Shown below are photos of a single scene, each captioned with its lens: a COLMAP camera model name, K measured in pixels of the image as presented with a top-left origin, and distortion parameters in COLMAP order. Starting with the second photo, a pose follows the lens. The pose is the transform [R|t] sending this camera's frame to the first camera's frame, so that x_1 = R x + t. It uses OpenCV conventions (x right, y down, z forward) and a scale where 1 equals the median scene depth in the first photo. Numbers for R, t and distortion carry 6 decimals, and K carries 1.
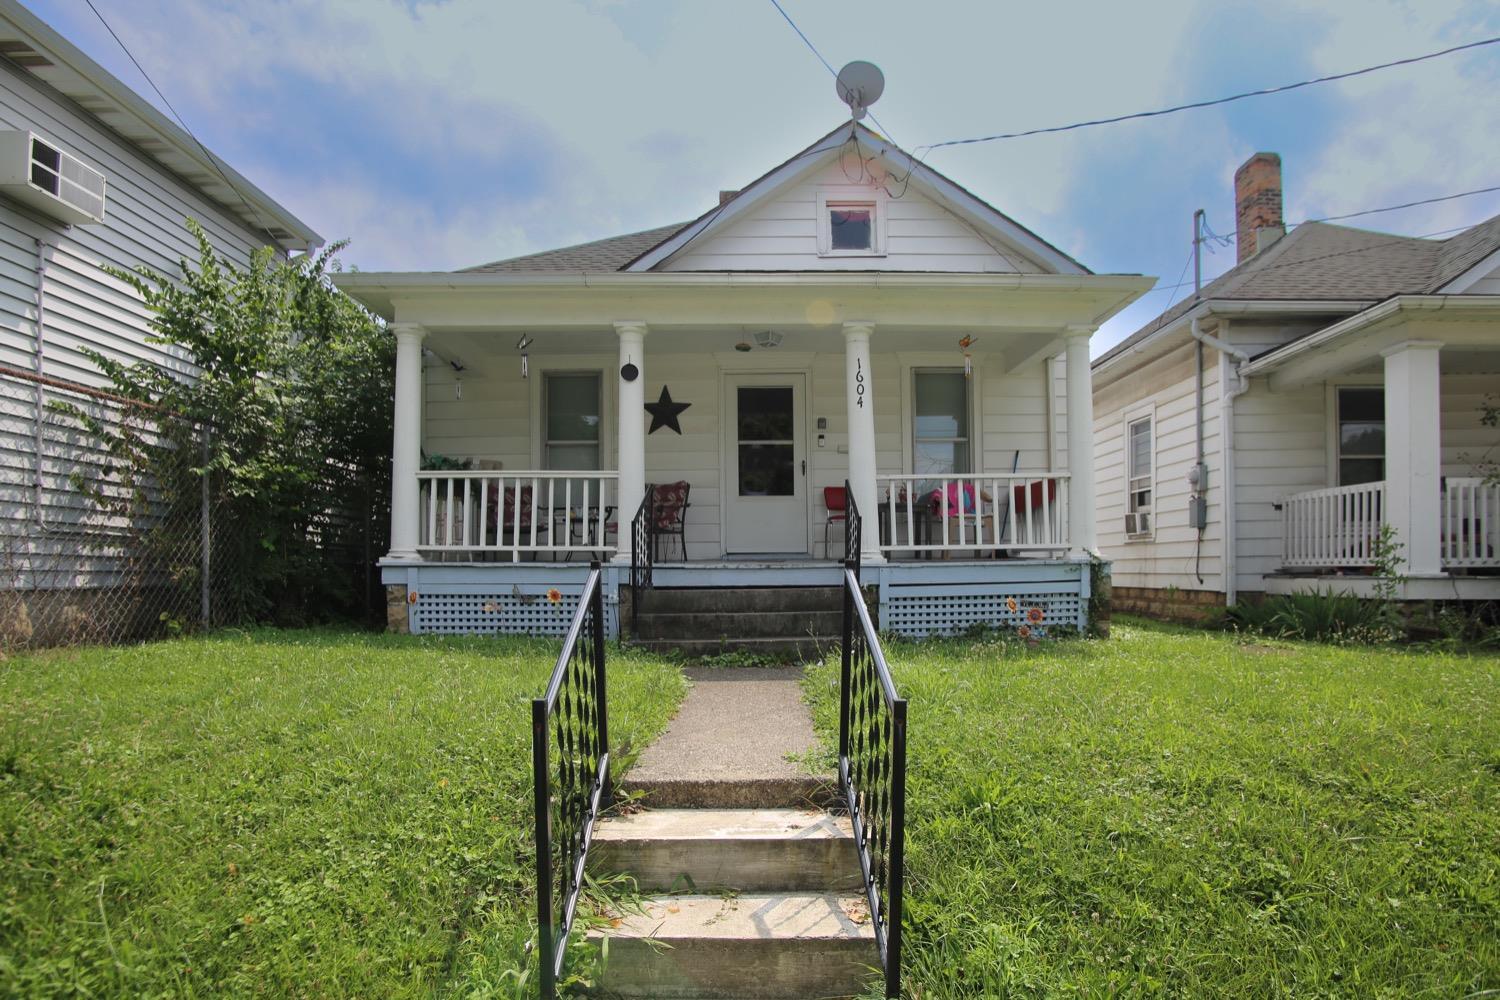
lens RADIAL K [[796.3, 0, 752.0], [0, 796.3, 575.6], [0, 0, 1]] dist [-0.061619, 0.020911]
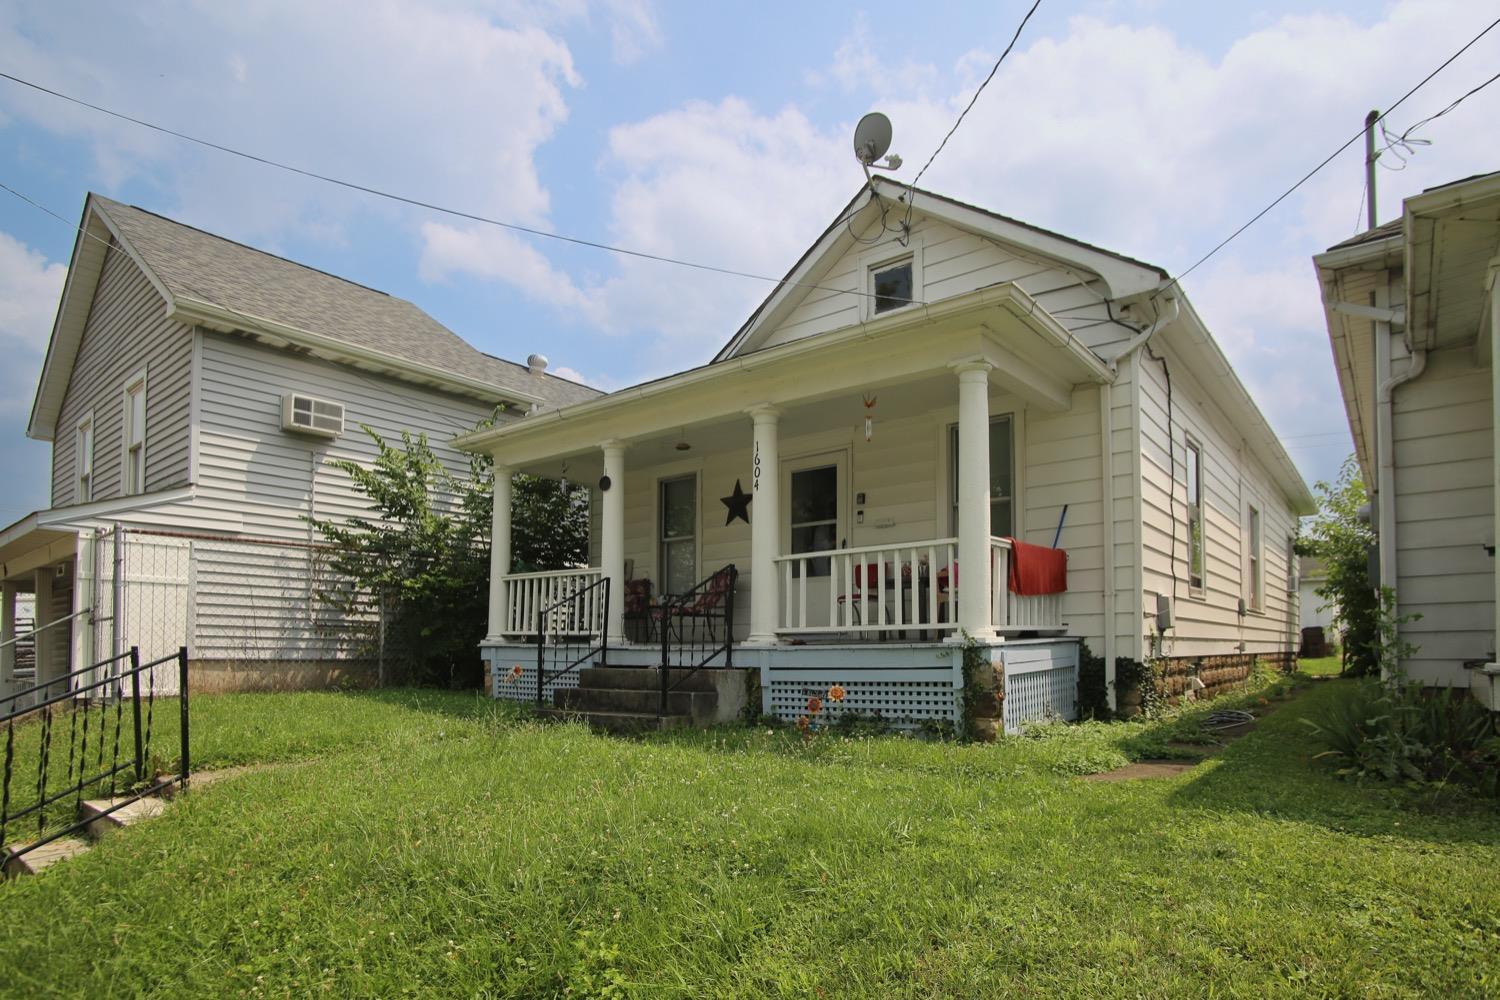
lens RADIAL K [[815.1, 0, 750.2], [0, 815.1, 626.3], [0, 0, 1]] dist [-0.035078, -0.000010]
pose [[0.775035, -0.011995, -0.631805, 0.772345], [-0.007897, 0.999558, -0.028664, -0.010408], [0.631869, 0.027205, 0.774598, 0.201274]]
